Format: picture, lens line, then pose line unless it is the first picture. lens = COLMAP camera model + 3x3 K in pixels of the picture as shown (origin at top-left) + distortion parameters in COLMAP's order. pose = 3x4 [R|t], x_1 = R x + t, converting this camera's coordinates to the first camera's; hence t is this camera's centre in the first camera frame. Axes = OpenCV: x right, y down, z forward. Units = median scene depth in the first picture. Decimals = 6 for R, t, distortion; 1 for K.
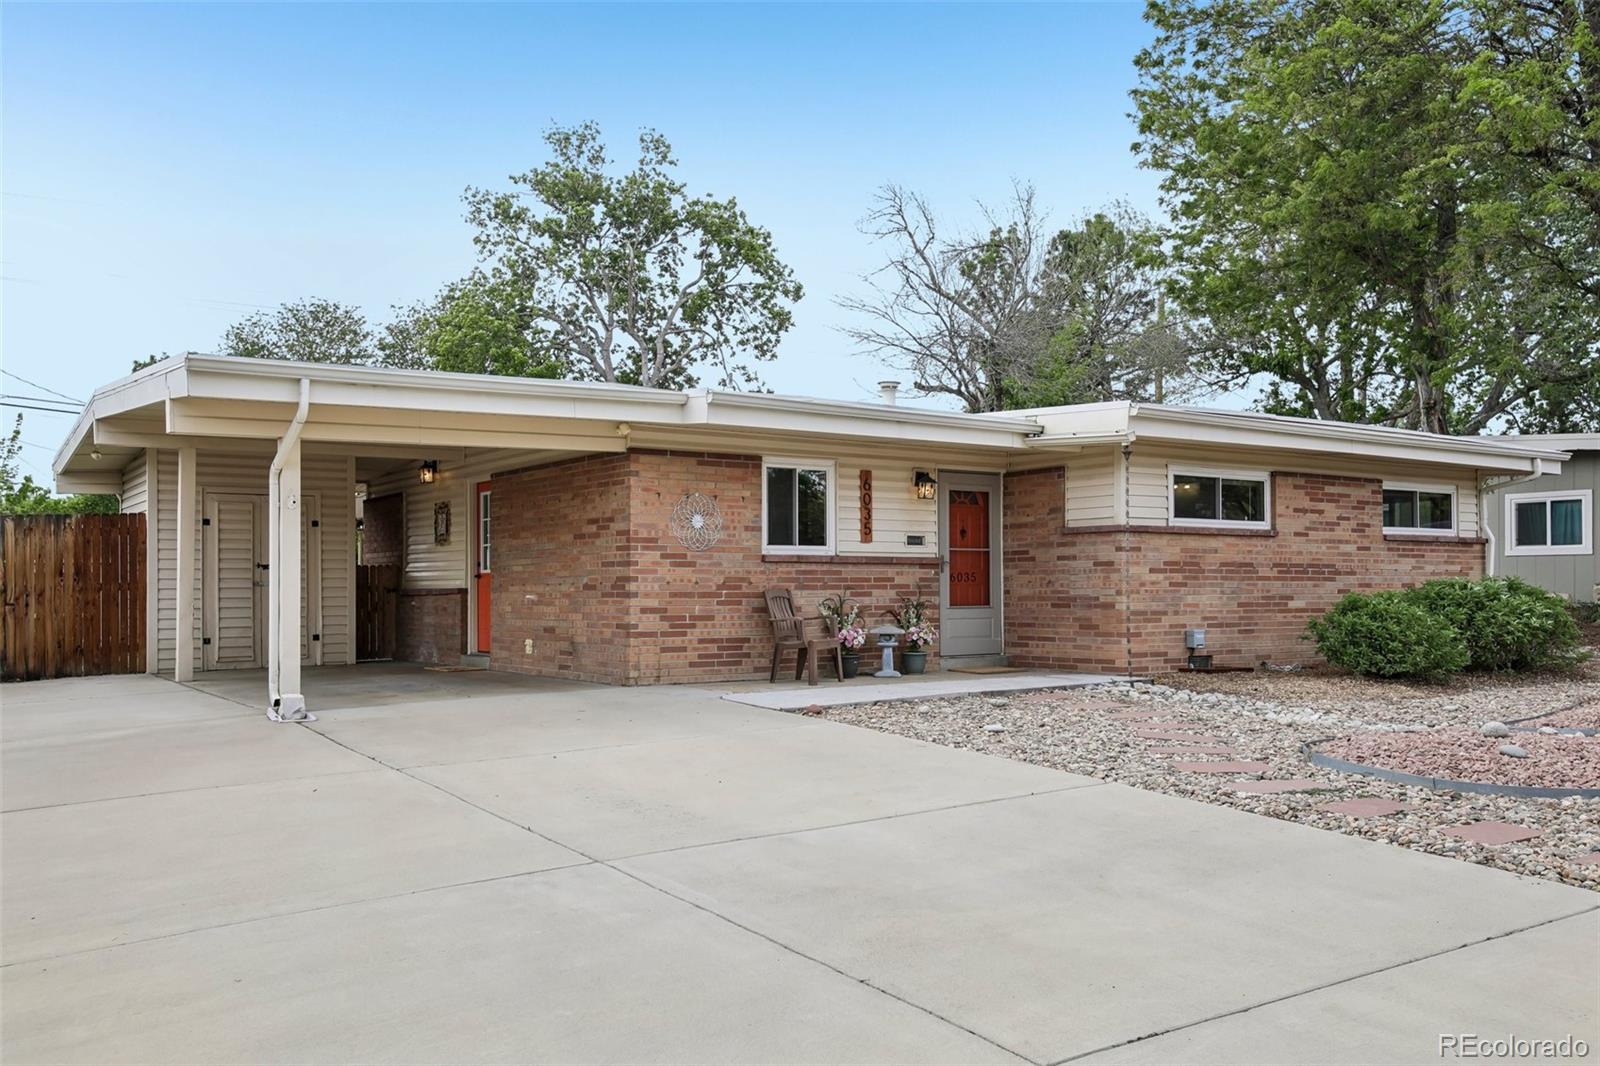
lens RADIAL K [[1344.8, 0, 799.2], [0, 1344.8, 573.3], [0, 0, 1]] dist [0.080540, 0.004755]
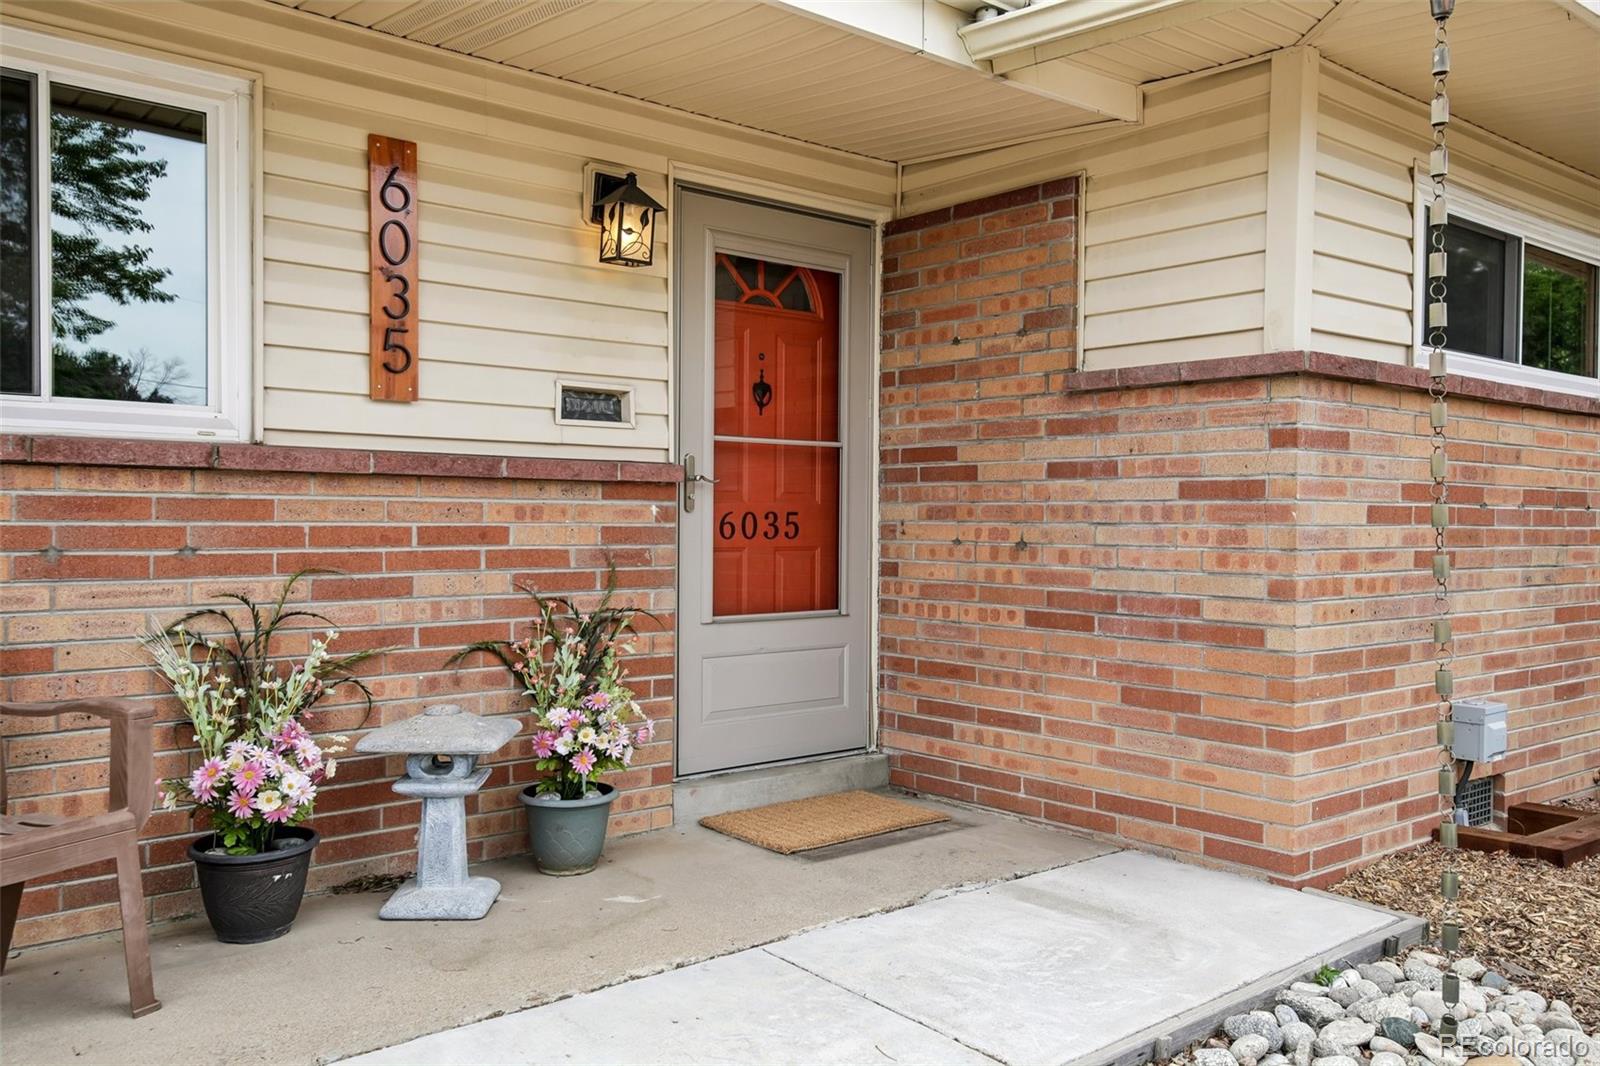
lens RADIAL K [[1344.8, 0, 800.4], [0, 1344.8, 527.4], [0, 0, 1]] dist [0.080540, 0.004755]
pose [[0.995420, 0.010904, 0.094976, 0.104410], [-0.012756, 0.999740, 0.018906, -0.003228], [-0.094745, -0.020031, 0.995300, 0.697361]]
